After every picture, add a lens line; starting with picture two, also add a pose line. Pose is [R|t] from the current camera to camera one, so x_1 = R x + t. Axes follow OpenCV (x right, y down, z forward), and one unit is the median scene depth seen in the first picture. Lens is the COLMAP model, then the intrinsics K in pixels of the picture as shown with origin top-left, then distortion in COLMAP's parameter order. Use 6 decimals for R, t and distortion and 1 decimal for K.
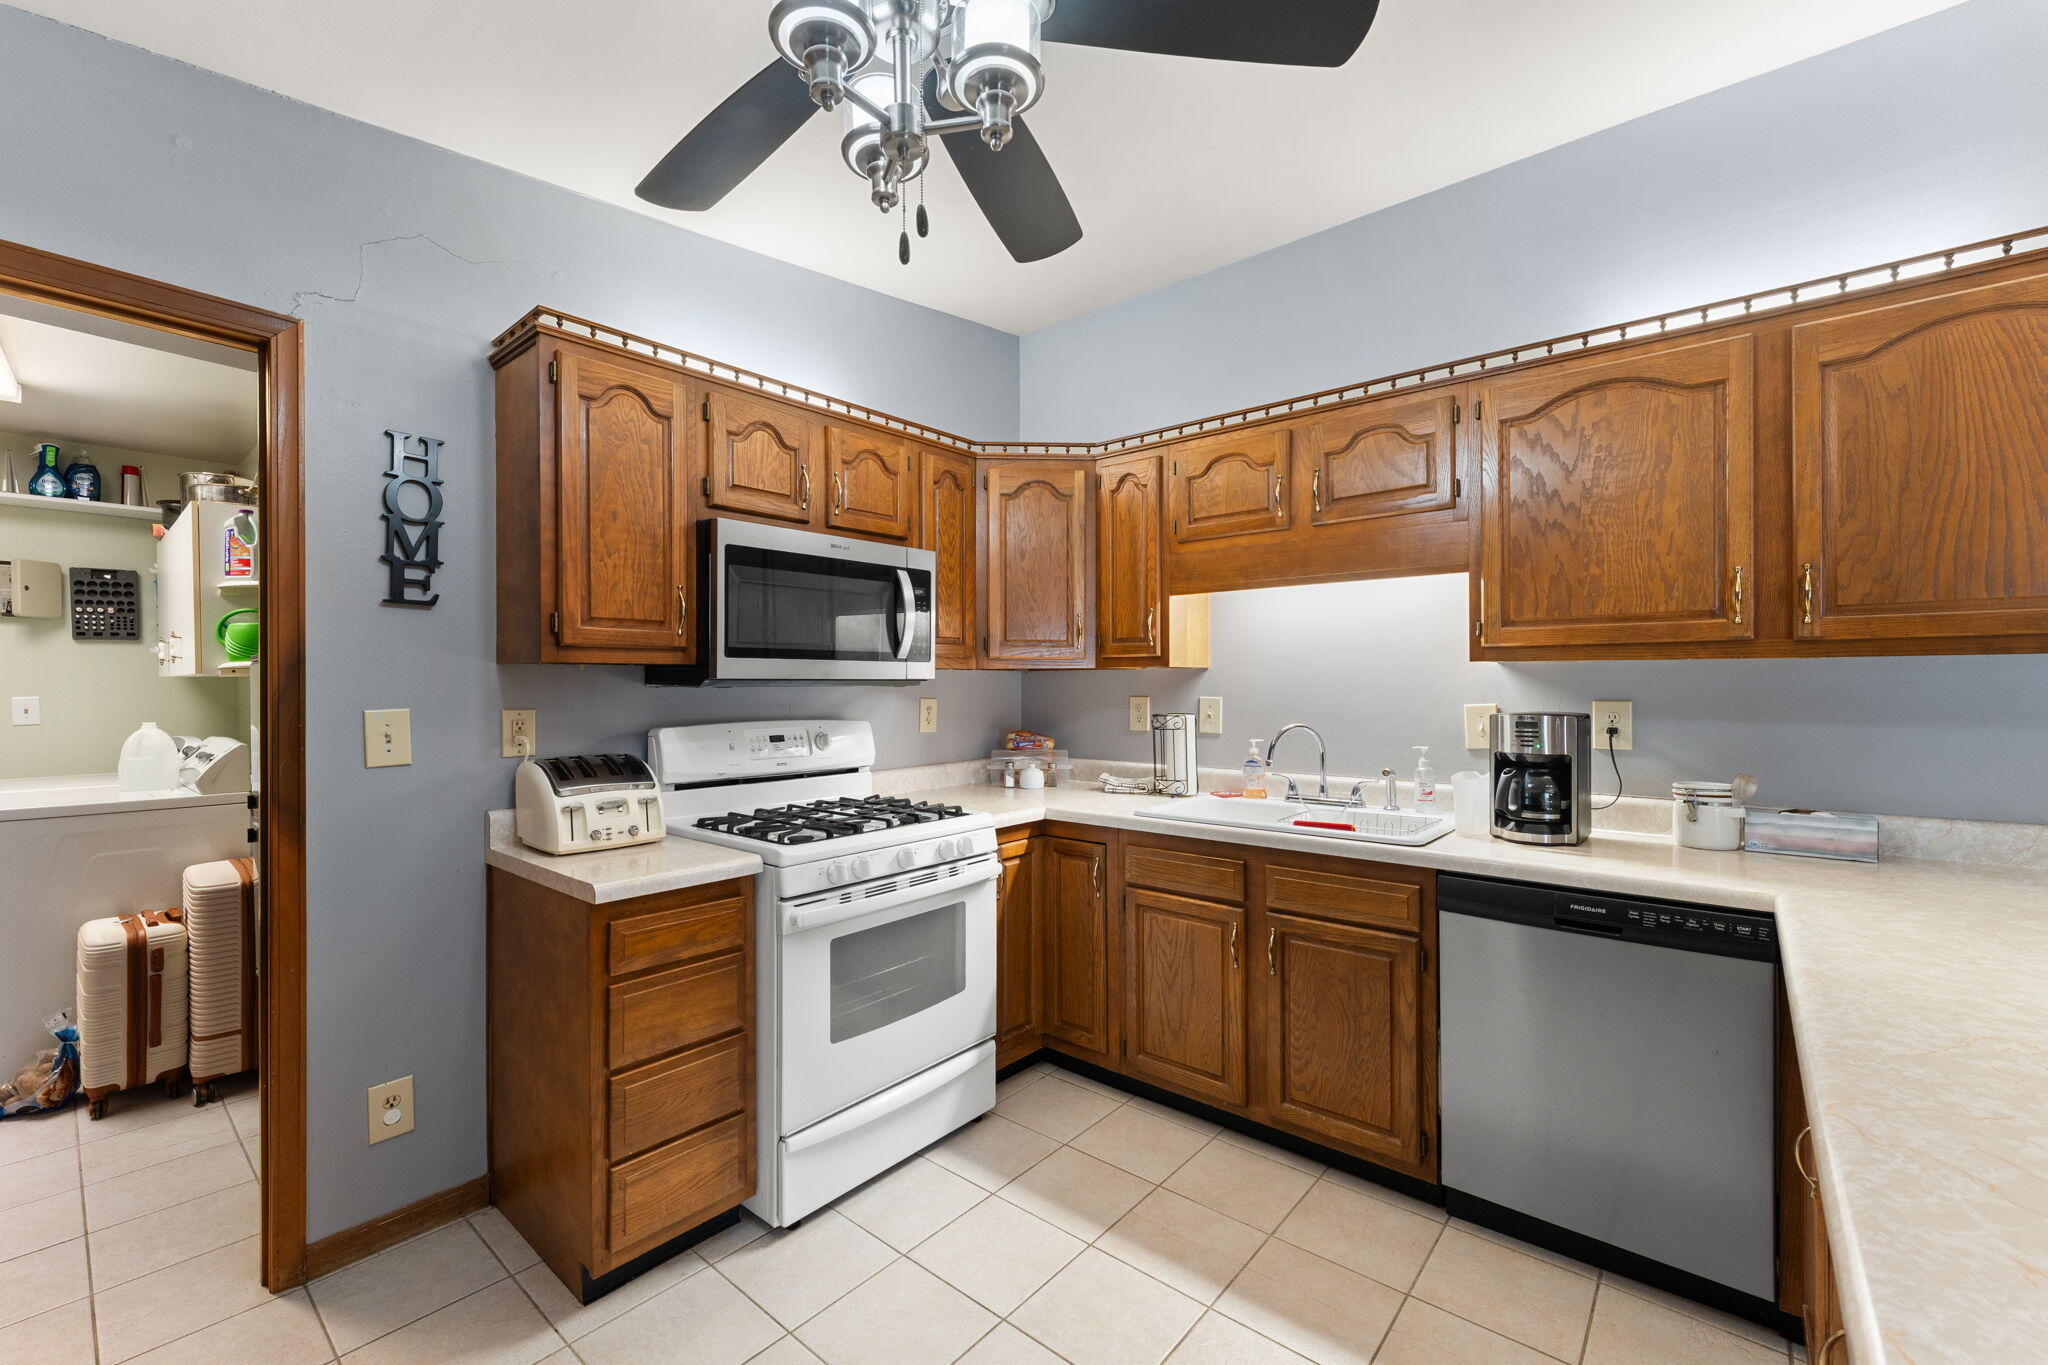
lens RADIAL K [[837.9, 0, 1016.3], [0, 837.9, 687.7], [0, 0, 1]] dist [-0.003852, 0.000342]
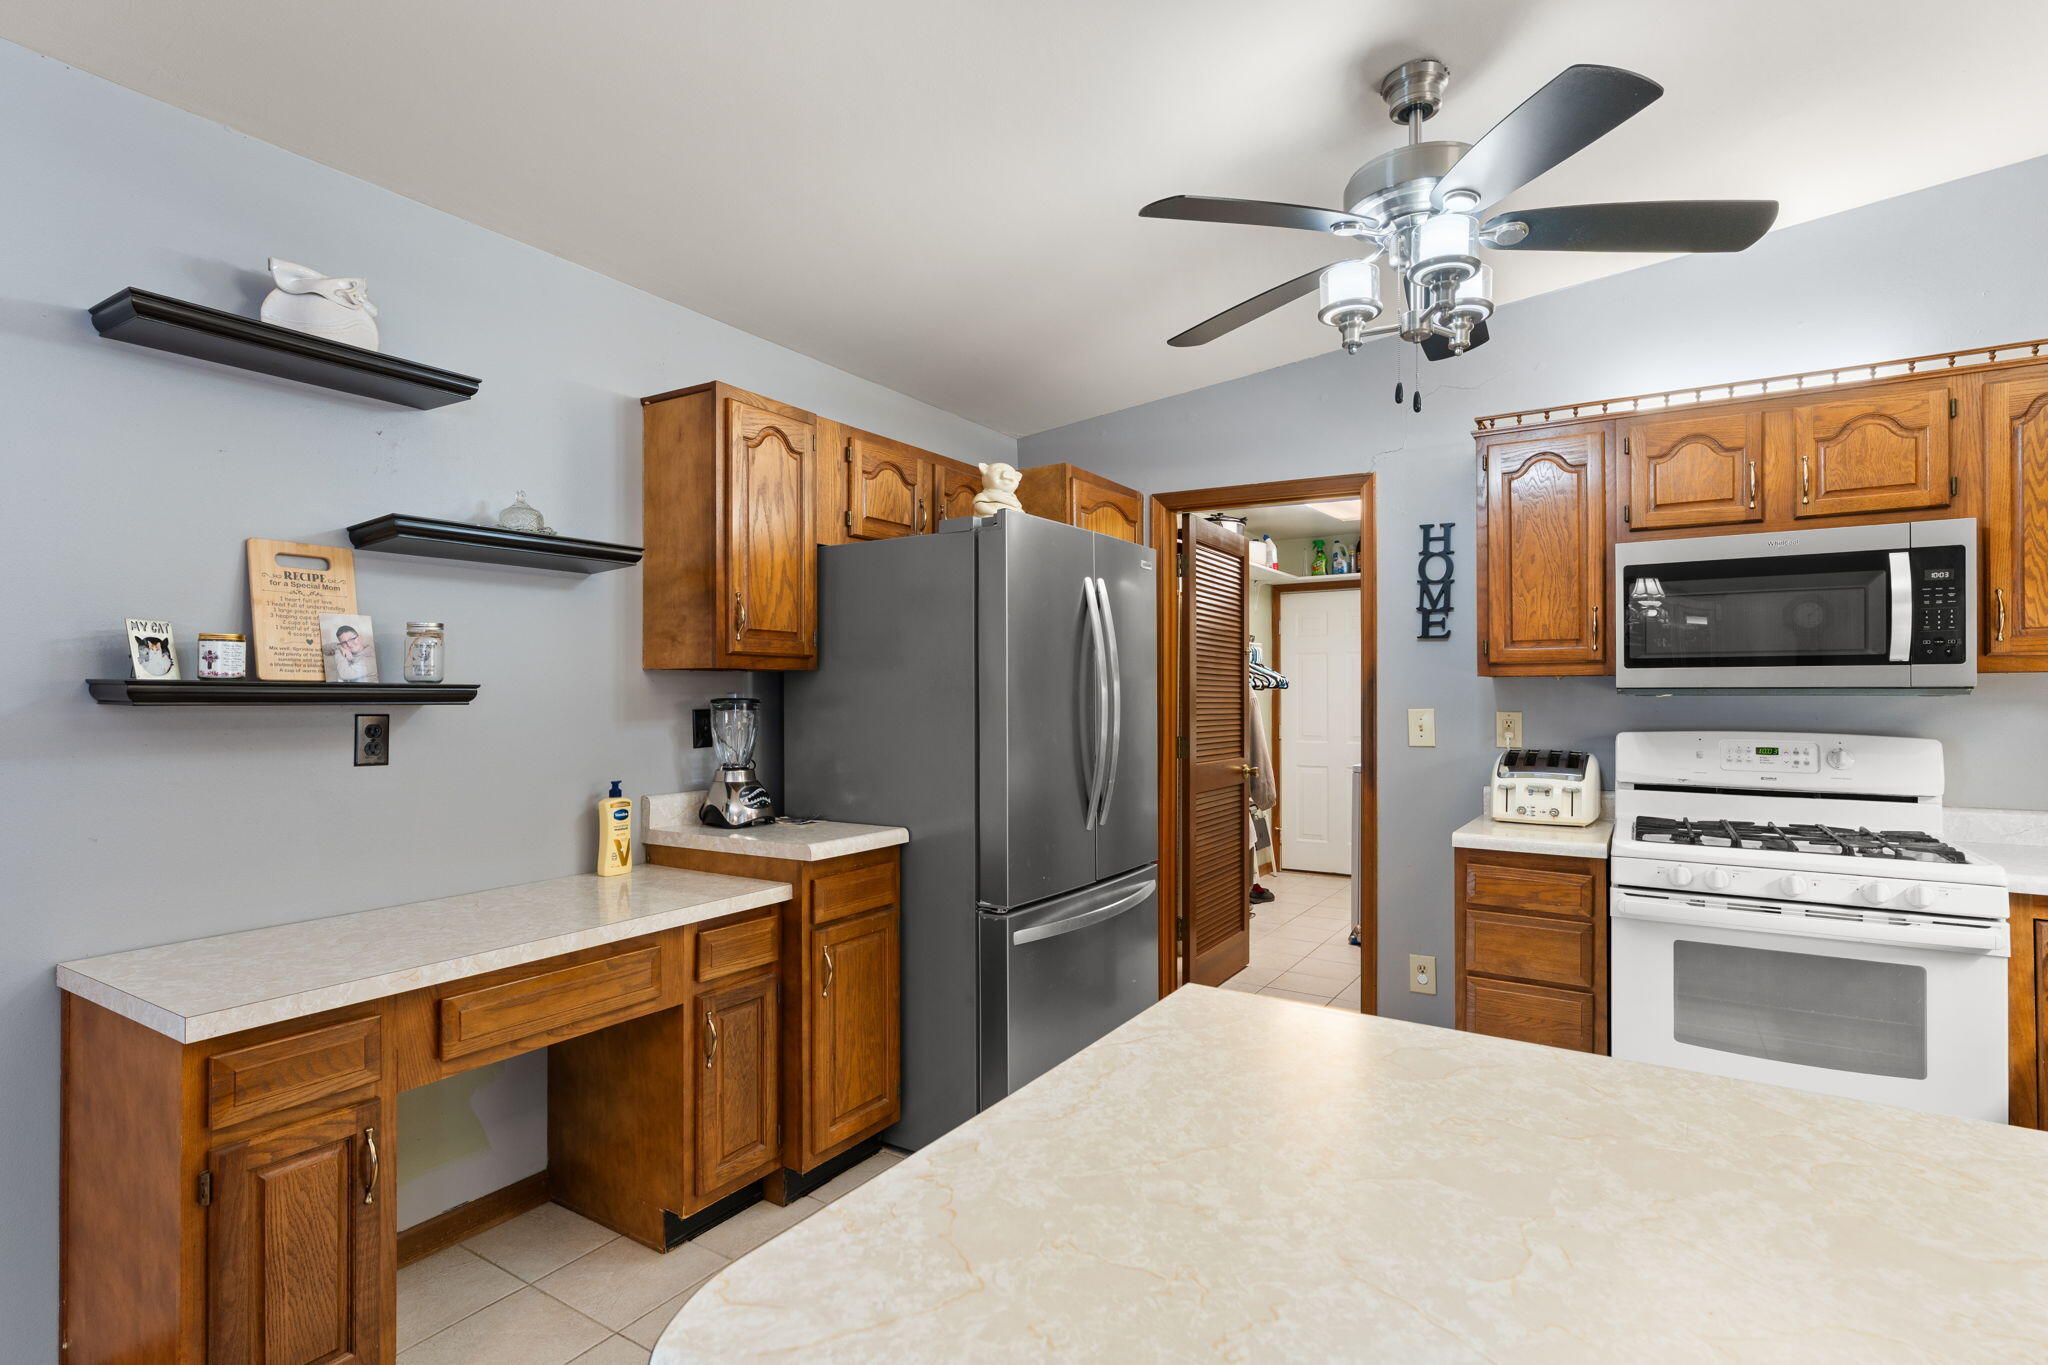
lens RADIAL K [[995.9, 0, 1013.4], [0, 995.9, 689.4], [0, 0, 1]] dist [-0.000942, -0.001213]
pose [[0.134215, -0.001935, -0.990950, 0.810038], [-0.006475, 0.999975, -0.002829, 0.000769], [0.990931, 0.006796, 0.134199, 0.022225]]
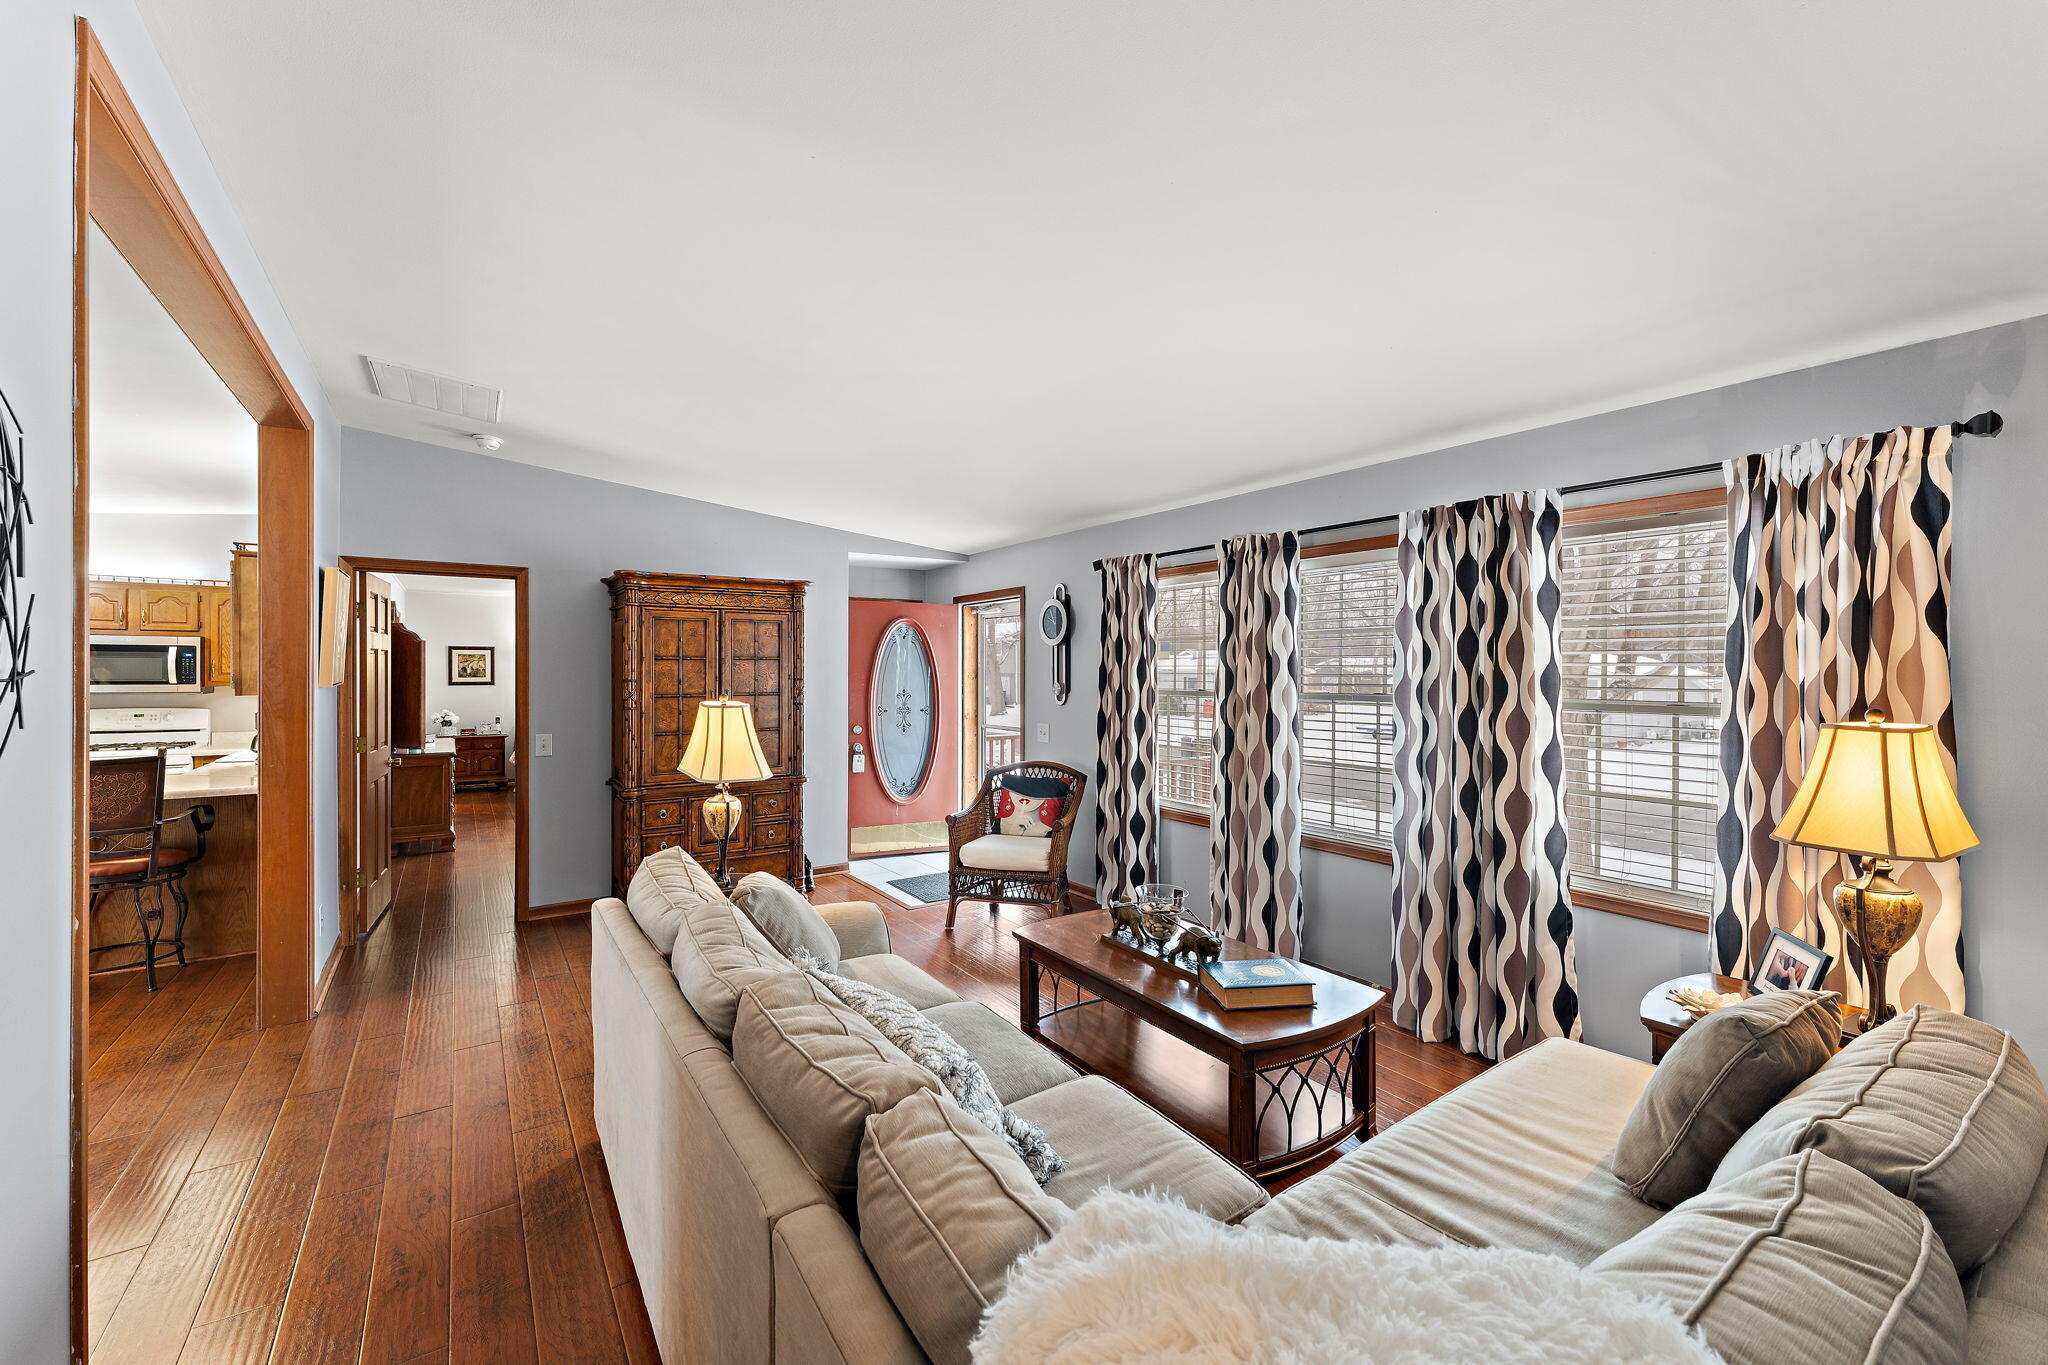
lens RADIAL K [[837.9, 0, 1041.8], [0, 837.9, 667.1], [0, 0, 1]] dist [-0.003852, 0.000342]
pose [[0.967002, 0.008552, -0.254627, 3.306477], [-0.010436, 0.999927, -0.006048, -0.107157], [0.254557, 0.008506, 0.967020, -0.778238]]
